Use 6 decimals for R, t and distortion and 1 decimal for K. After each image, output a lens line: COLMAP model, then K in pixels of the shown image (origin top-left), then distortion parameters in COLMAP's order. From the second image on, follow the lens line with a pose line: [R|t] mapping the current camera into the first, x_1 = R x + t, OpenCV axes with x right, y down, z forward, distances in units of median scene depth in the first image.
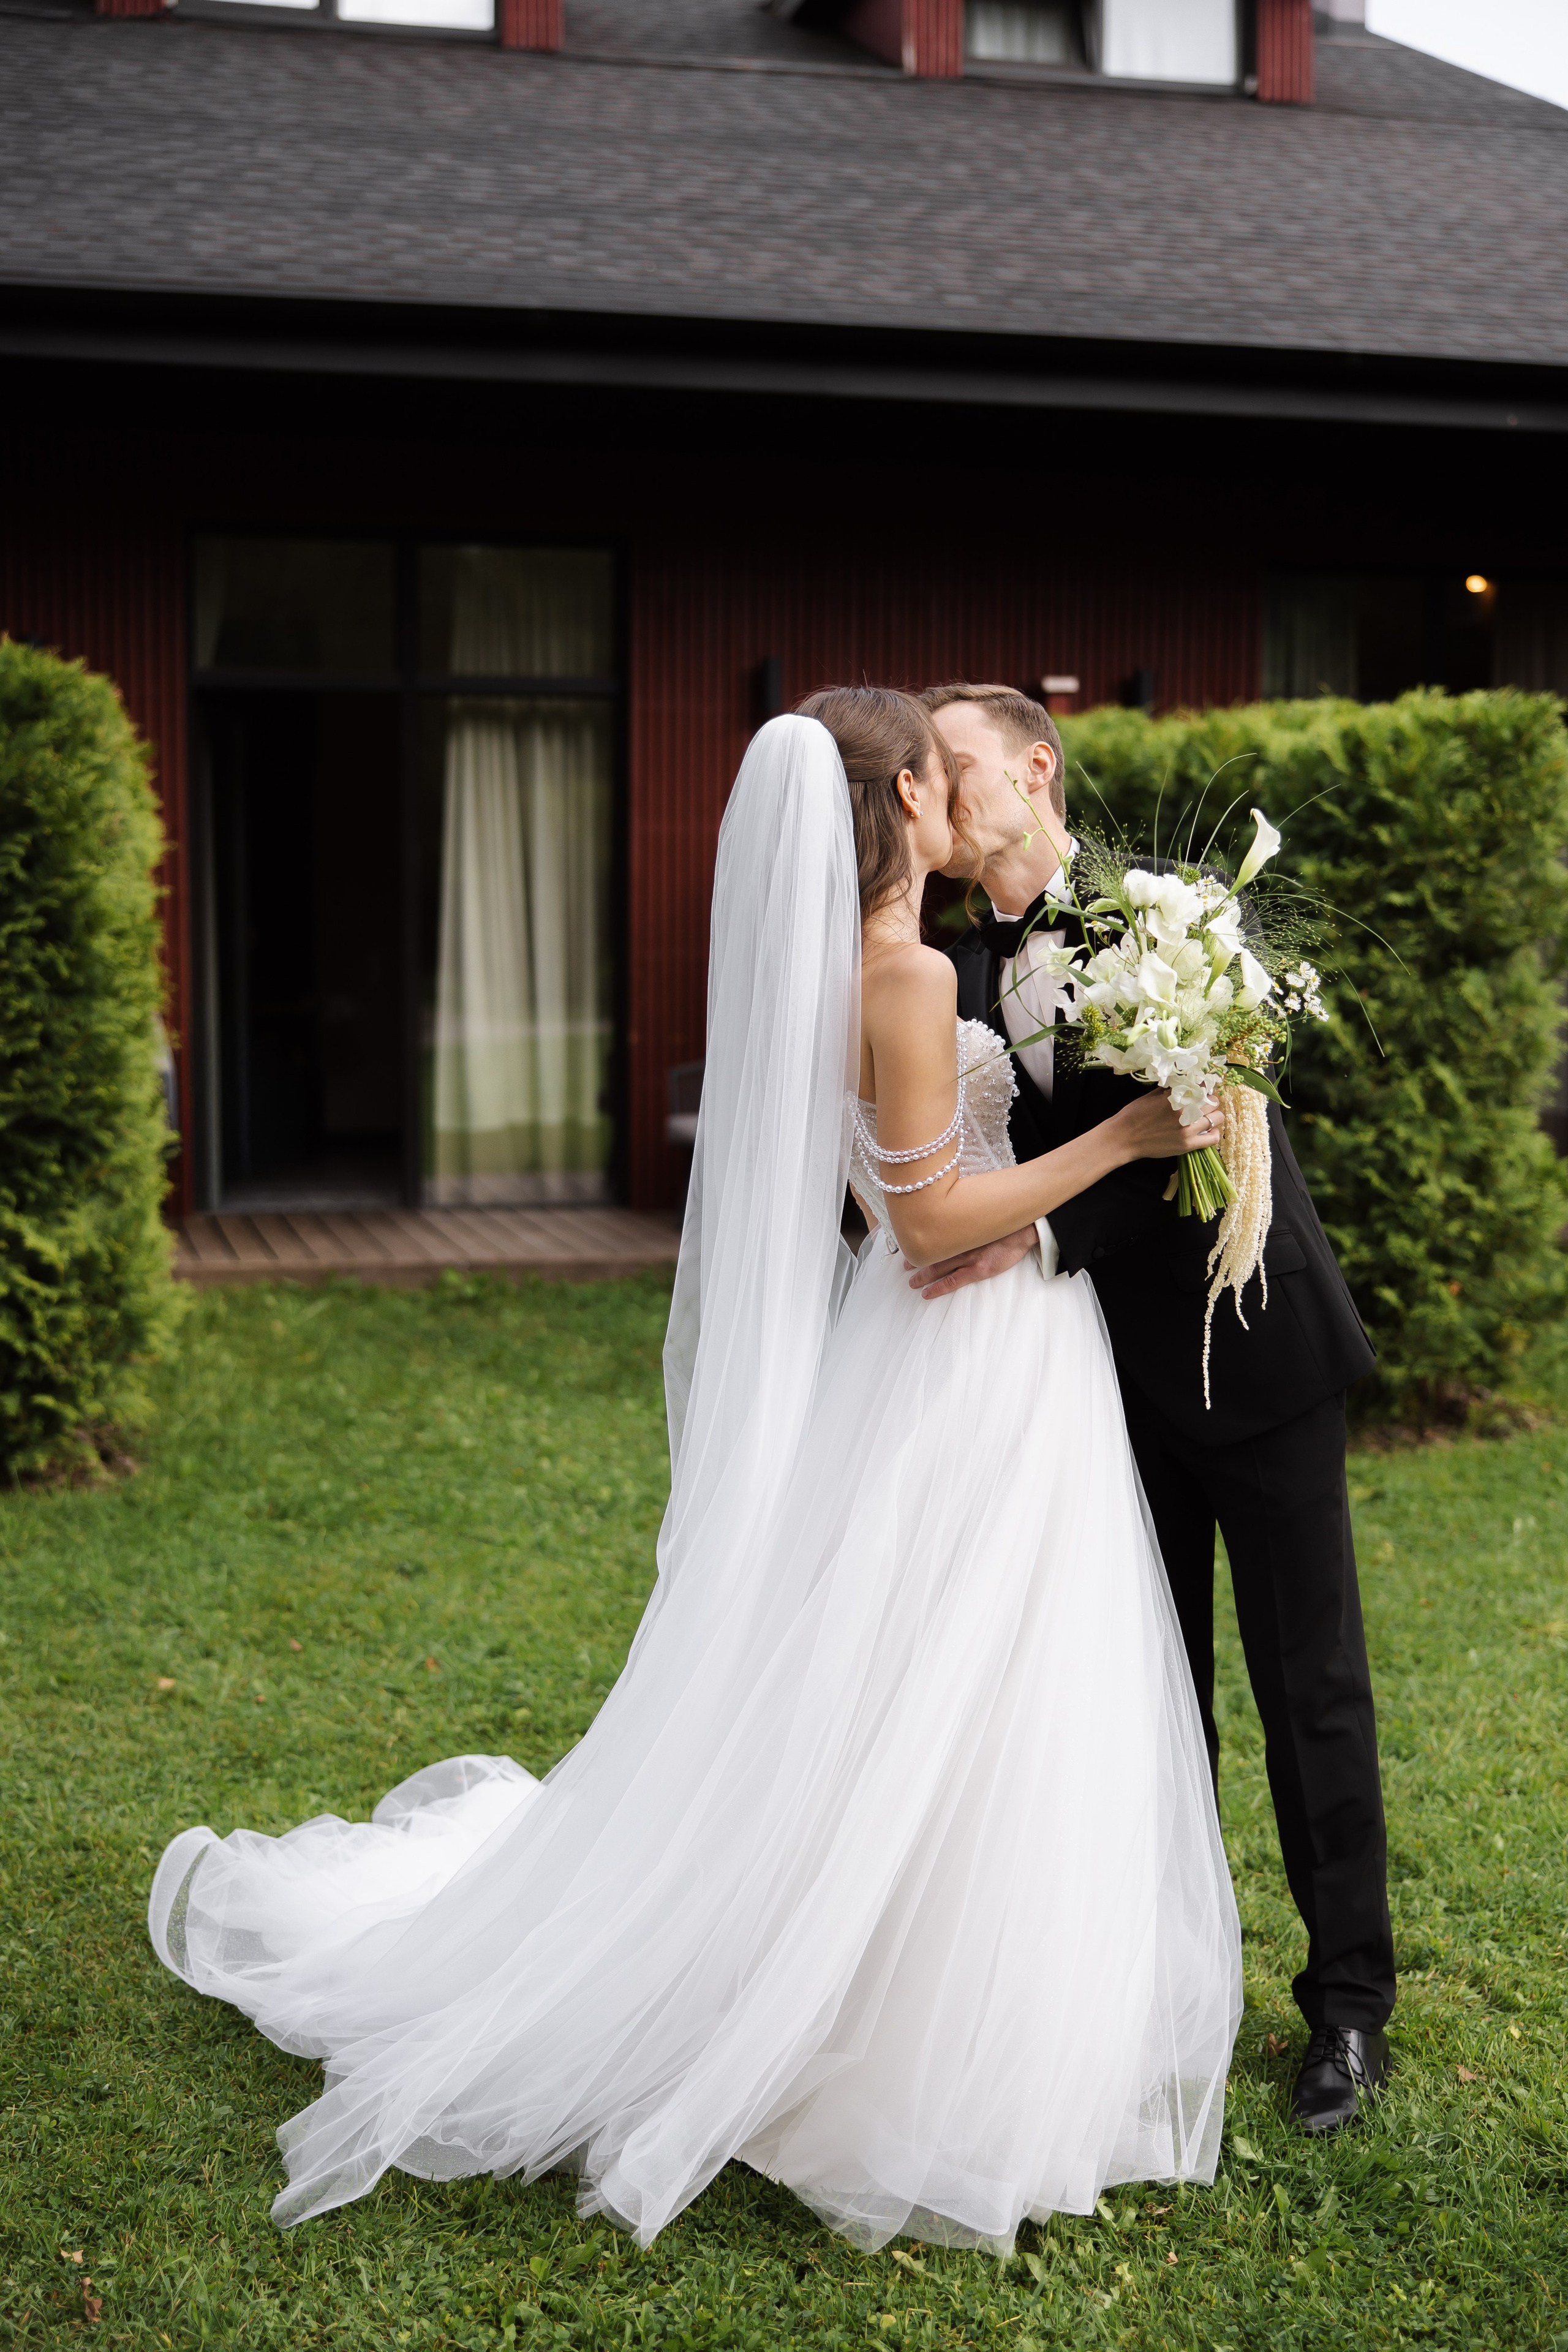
lens RADIAL K [[3081.9, 0, 781.3], [0, 3081.9, 1174.1], [0, 0, 1]] dist [0.019195, 0.000000]
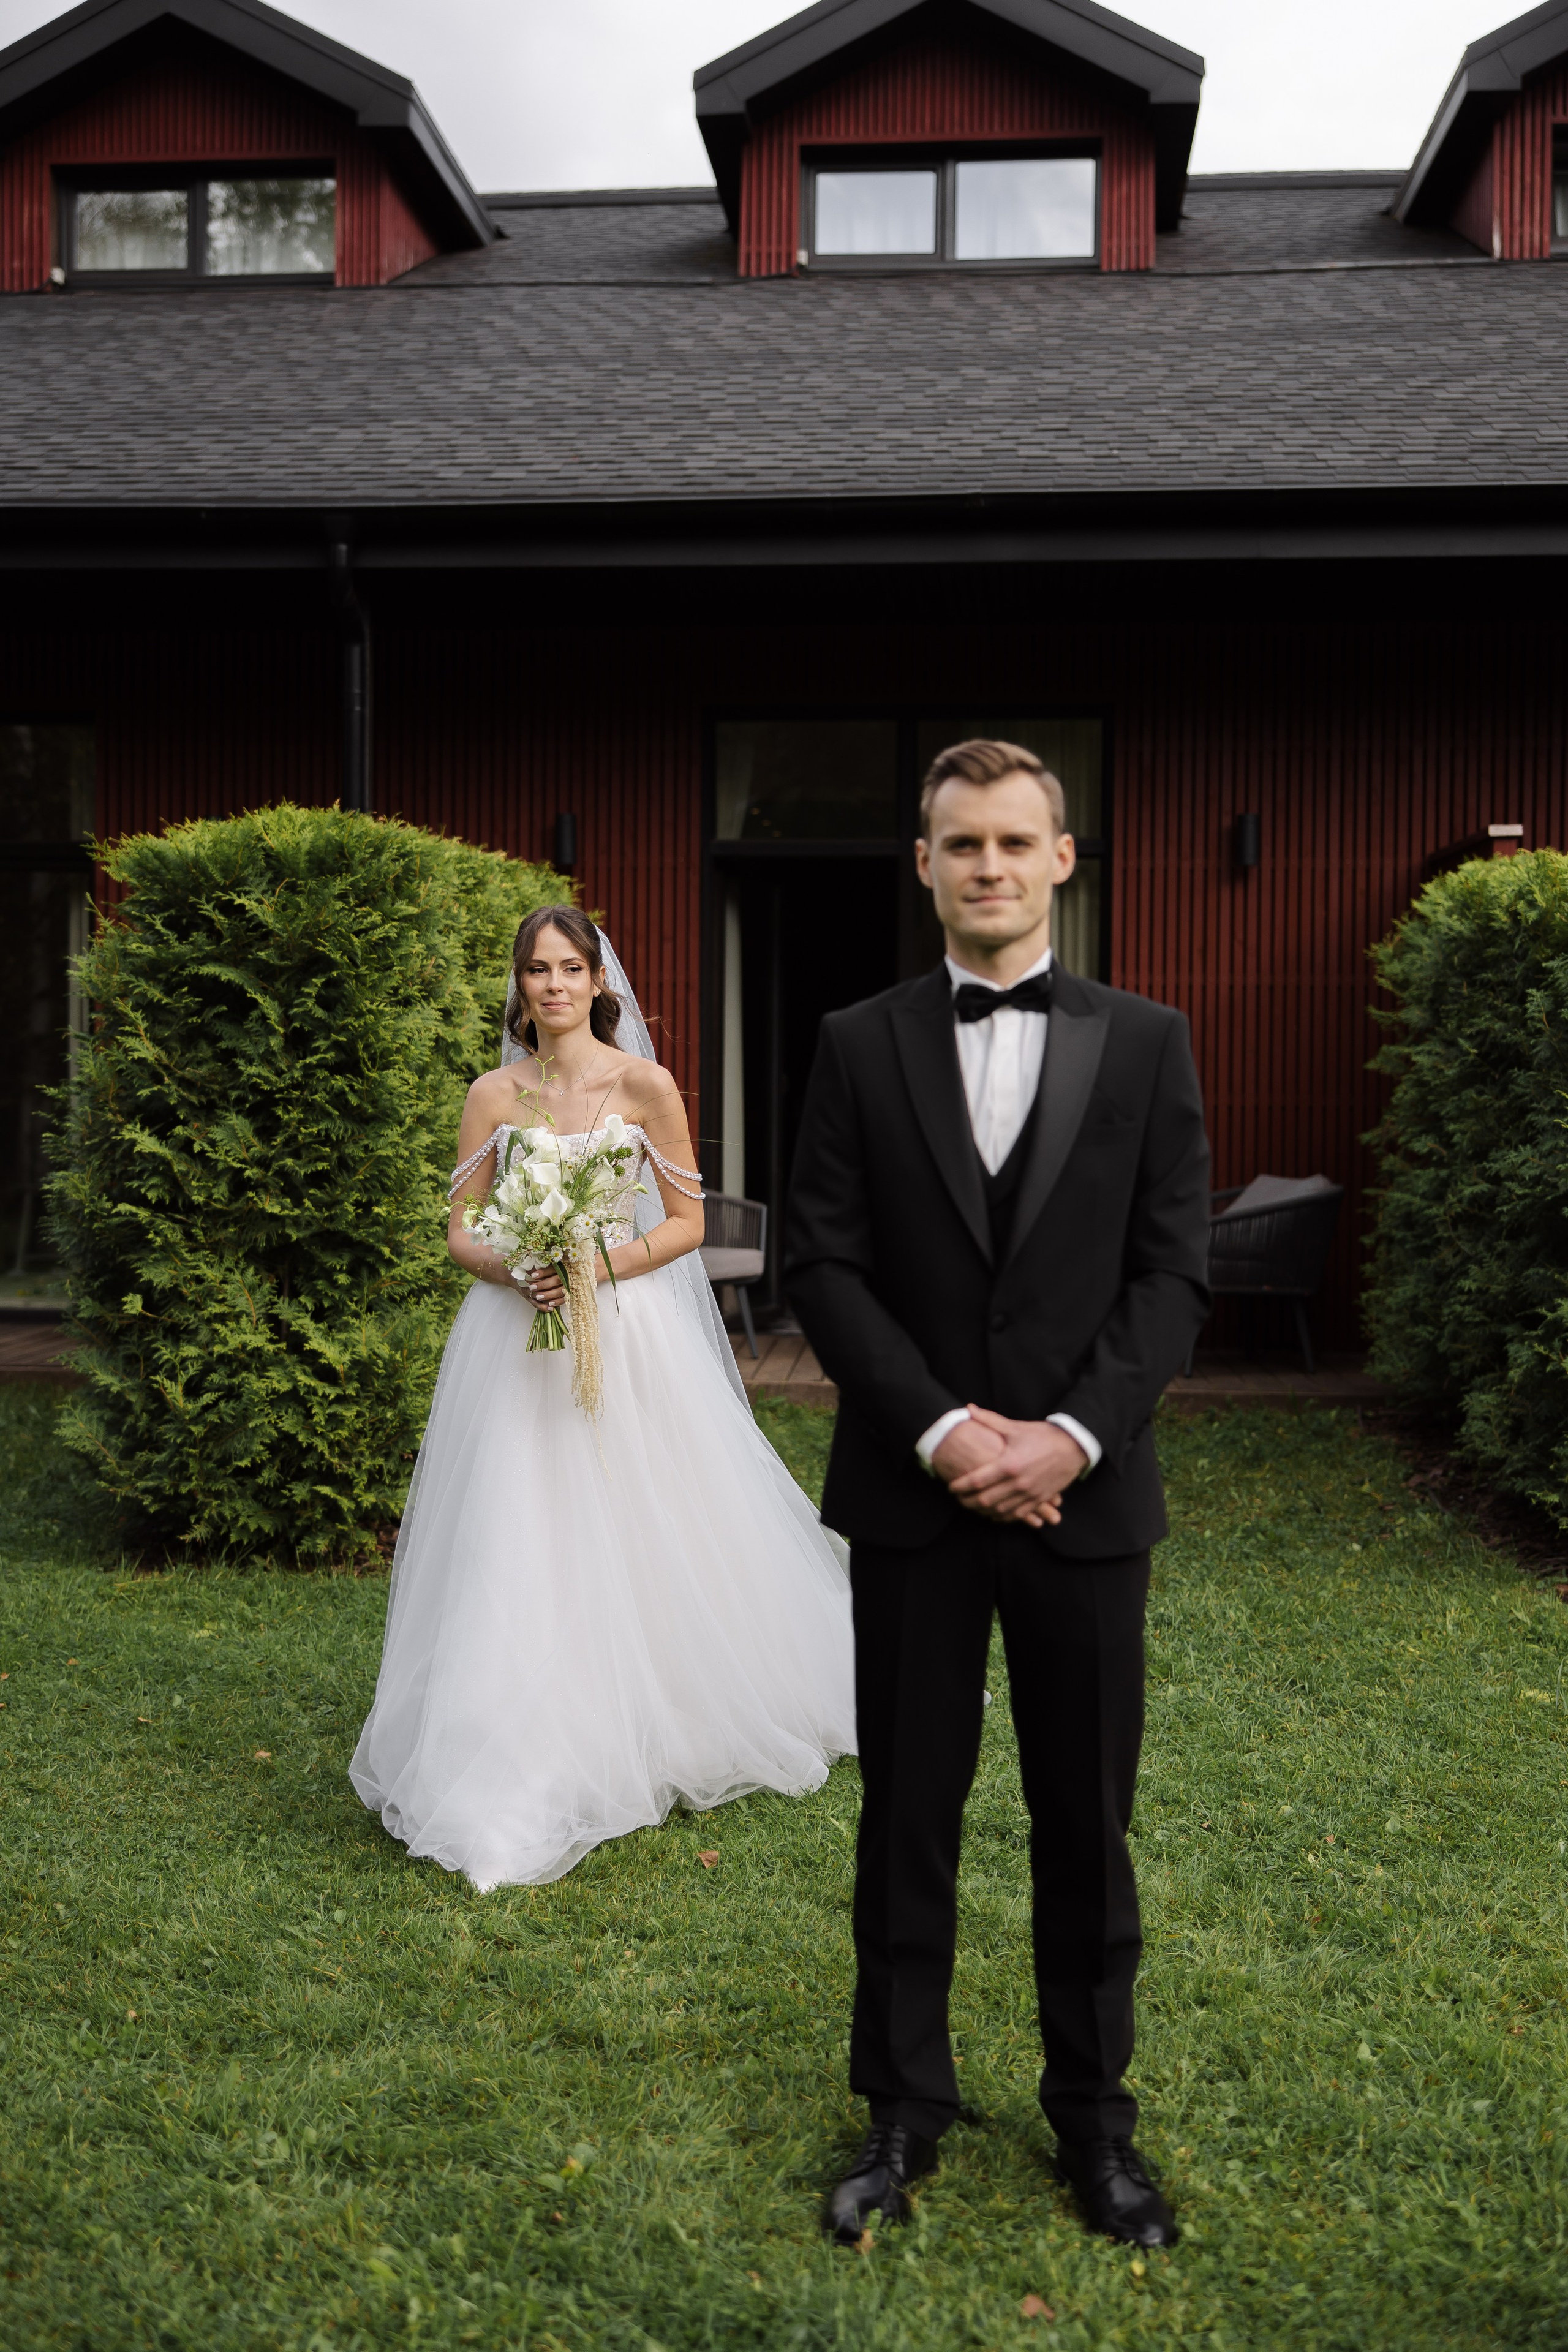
lens RADIAL K [[2770.0, 0, 784.5], [0, 2770.0, 1152.0], [0, 0, 1]] dist [0.002787, 0.000000]
pose [[0.942040, 0.009946, -0.335353, 0.244653], [-0.030096, 0.998036, -0.054944, 0.002543], [0.334148, 0.061853, 0.940489, 0.118620]]
